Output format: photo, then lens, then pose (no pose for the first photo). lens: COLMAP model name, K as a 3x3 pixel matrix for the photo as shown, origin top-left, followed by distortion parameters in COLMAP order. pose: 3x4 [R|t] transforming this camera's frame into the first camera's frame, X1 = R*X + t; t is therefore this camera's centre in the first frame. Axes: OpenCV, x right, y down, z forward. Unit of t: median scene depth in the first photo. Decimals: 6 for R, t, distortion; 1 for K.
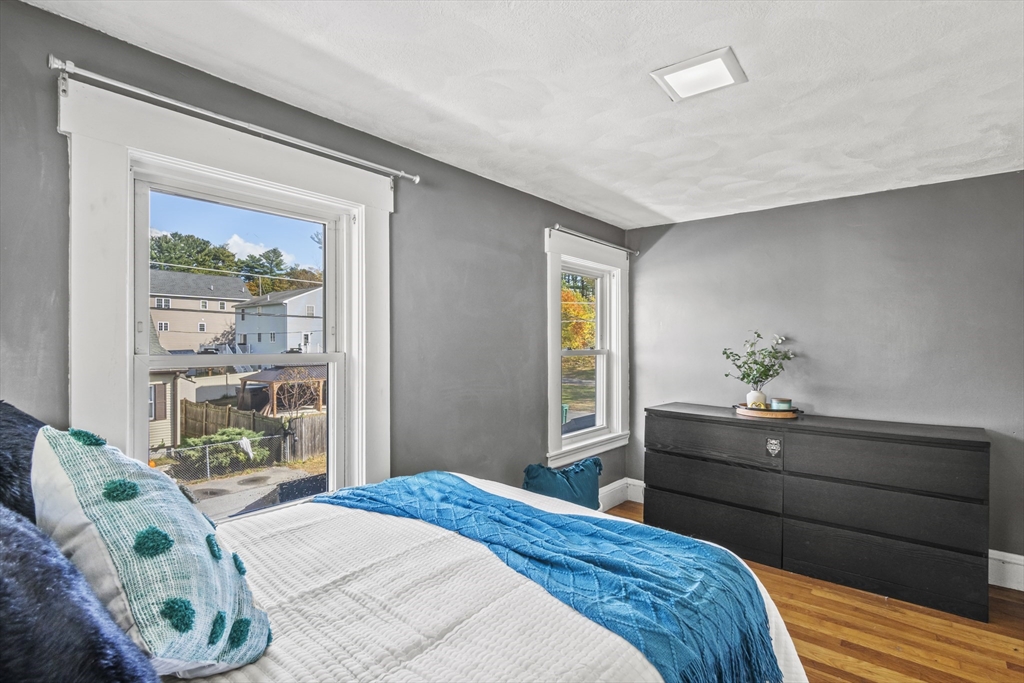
lens RADIAL K [[503.7, 0, 516.1], [0, 503.7, 342.9], [0, 0, 1]] dist [-0.002078, -0.000486]
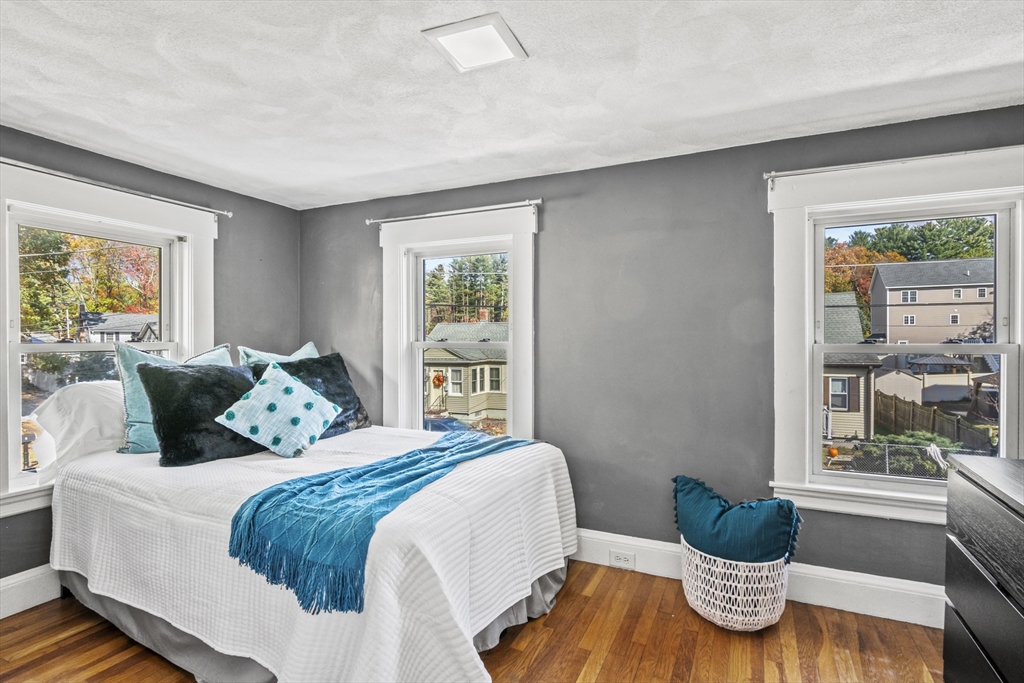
lens RADIAL K [[503.7, 0, 516.1], [0, 503.7, 342.9], [0, 0, 1]] dist [-0.002078, -0.000486]
pose [[0.254677, 0.007439, -0.966998, 0.116277], [0.003645, 0.999956, 0.008653, 0.001022], [0.967019, -0.005729, 0.254639, 0.075964]]
